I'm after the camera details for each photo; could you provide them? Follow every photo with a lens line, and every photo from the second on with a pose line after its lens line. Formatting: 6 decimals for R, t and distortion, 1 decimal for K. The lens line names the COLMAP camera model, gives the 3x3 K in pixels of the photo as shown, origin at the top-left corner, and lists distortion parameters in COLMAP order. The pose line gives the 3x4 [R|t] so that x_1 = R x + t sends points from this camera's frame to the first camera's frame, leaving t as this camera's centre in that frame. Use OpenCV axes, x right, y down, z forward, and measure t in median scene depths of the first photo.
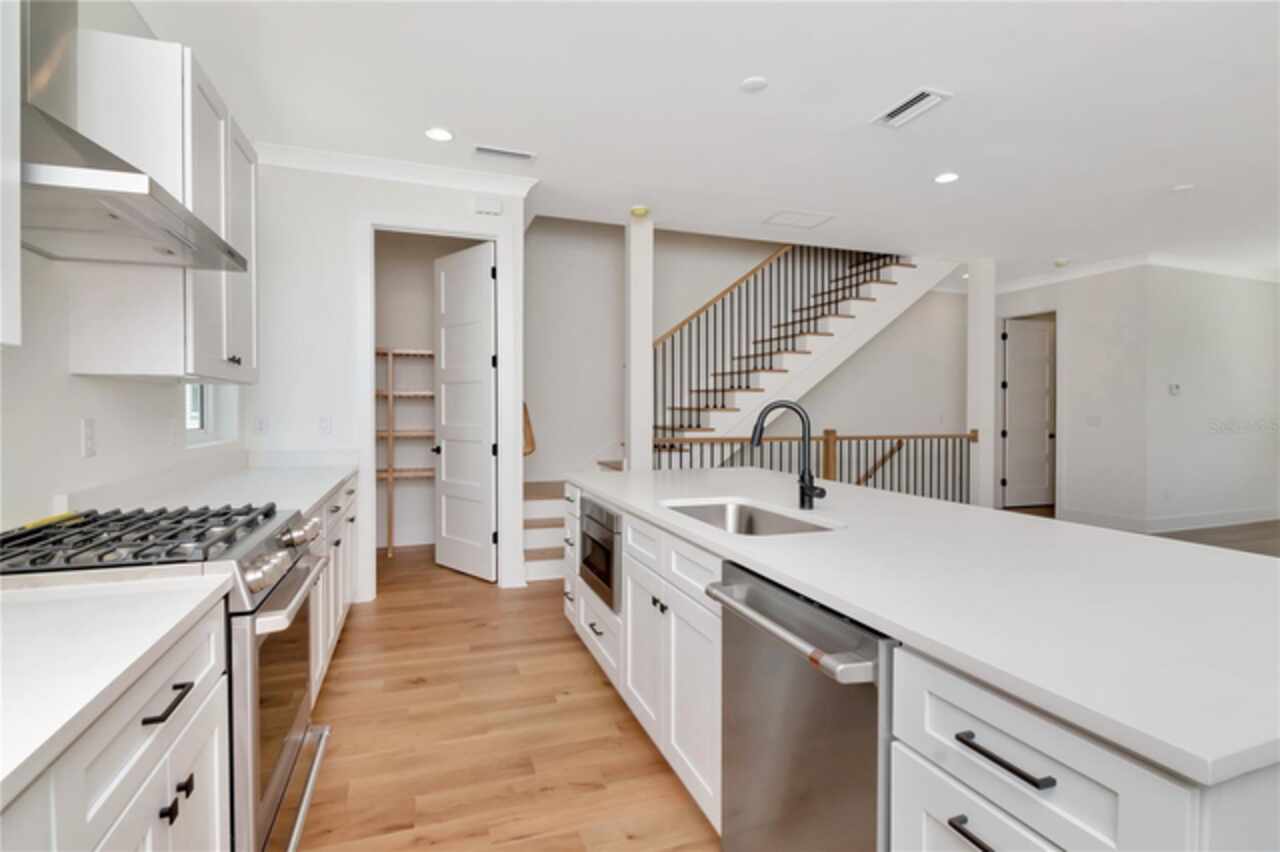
lens RADIAL K [[623.4, 0, 644.2], [0, 623.4, 411.5], [0, 0, 1]] dist [-0.008761, -0.000634]
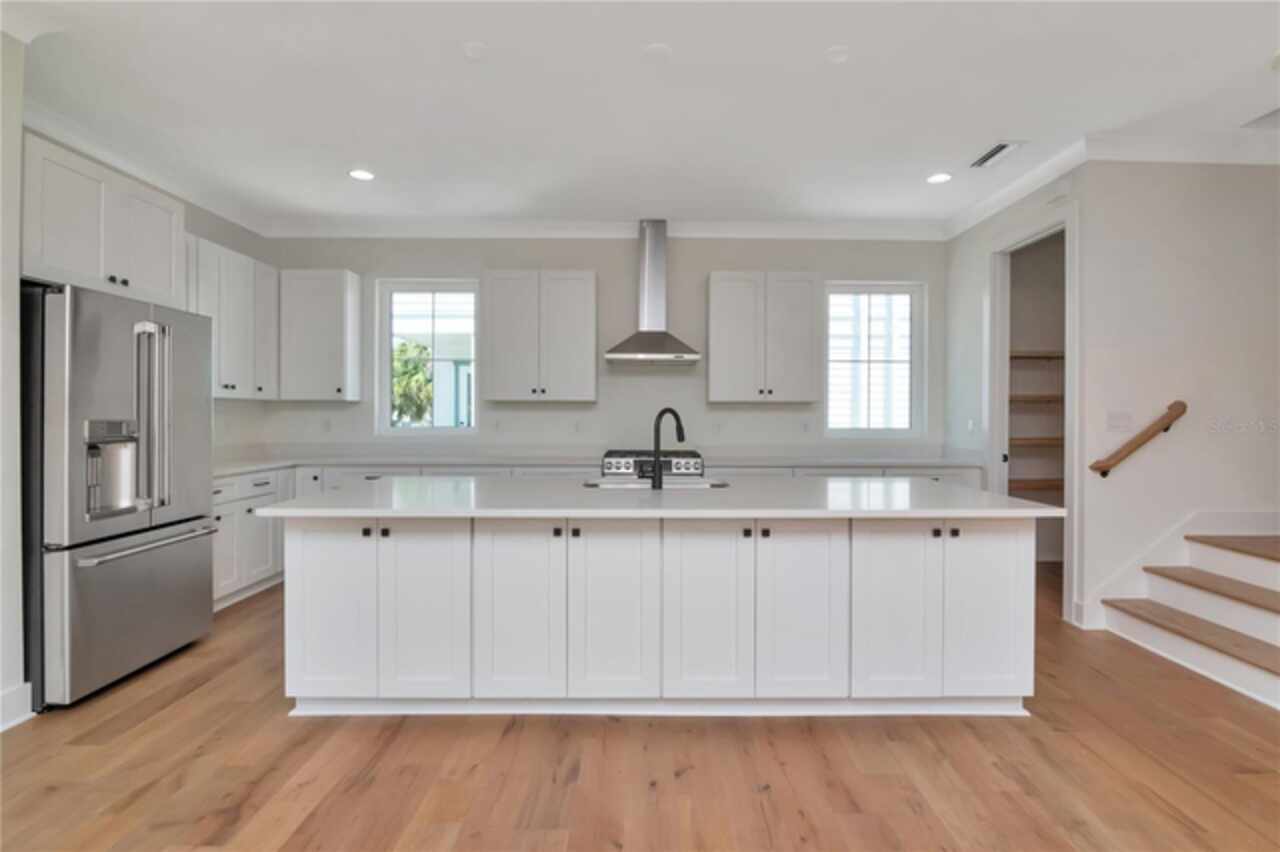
lens RADIAL K [[619.1, 0, 641.8], [0, 619.1, 423.9], [0, 0, 1]] dist [-0.002819, -0.000173]
pose [[-0.321104, 0.010285, -0.946988, 0.708343], [-0.004924, 0.999909, 0.012529, 0.000031], [0.947031, 0.008686, -0.321024, 0.642157]]
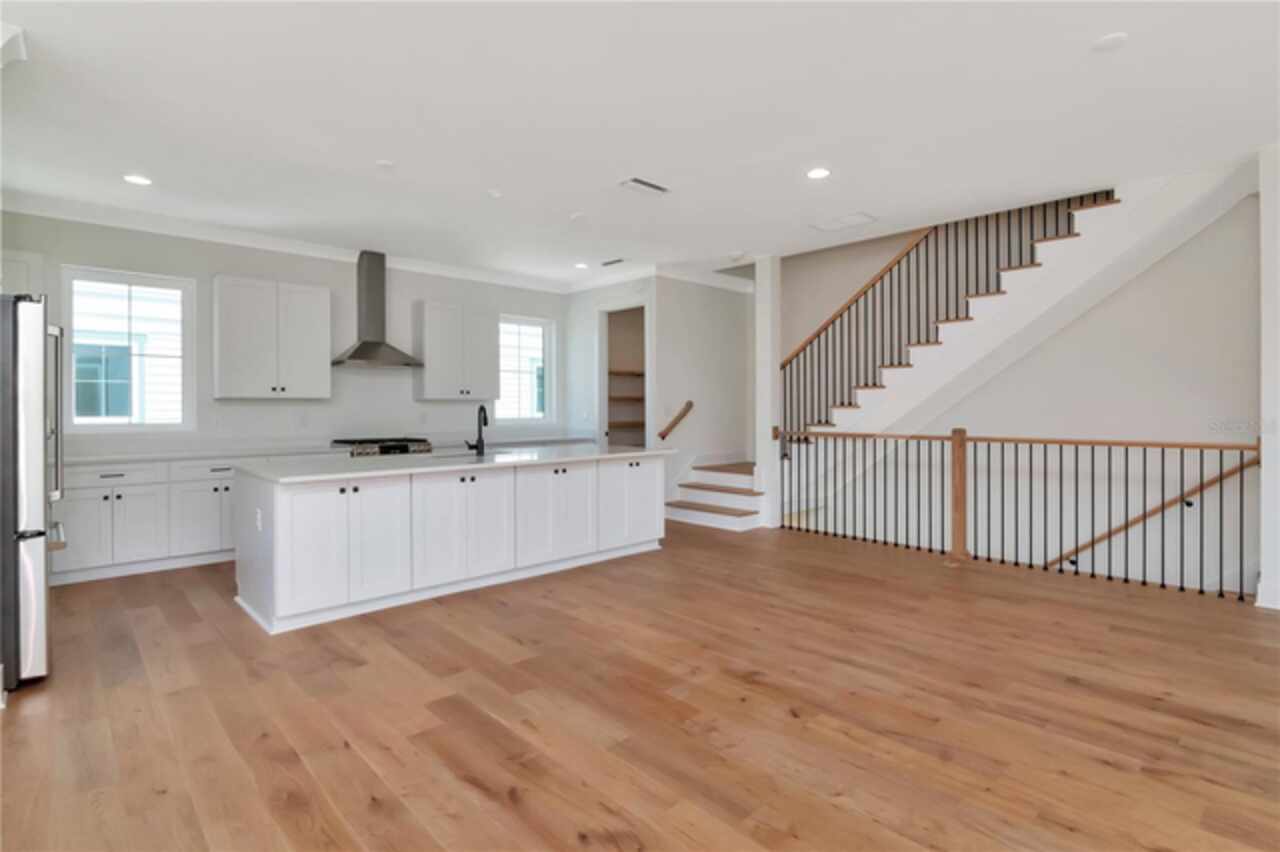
lens RADIAL K [[623.4, 0, 644.2], [0, 623.4, 411.5], [0, 0, 1]] dist [-0.008761, -0.000634]
pose [[0.409257, 0.002194, -0.912417, 1.131074], [0.004481, 0.999980, 0.004414, -0.001257], [0.912408, -0.005895, 0.409239, 0.295253]]
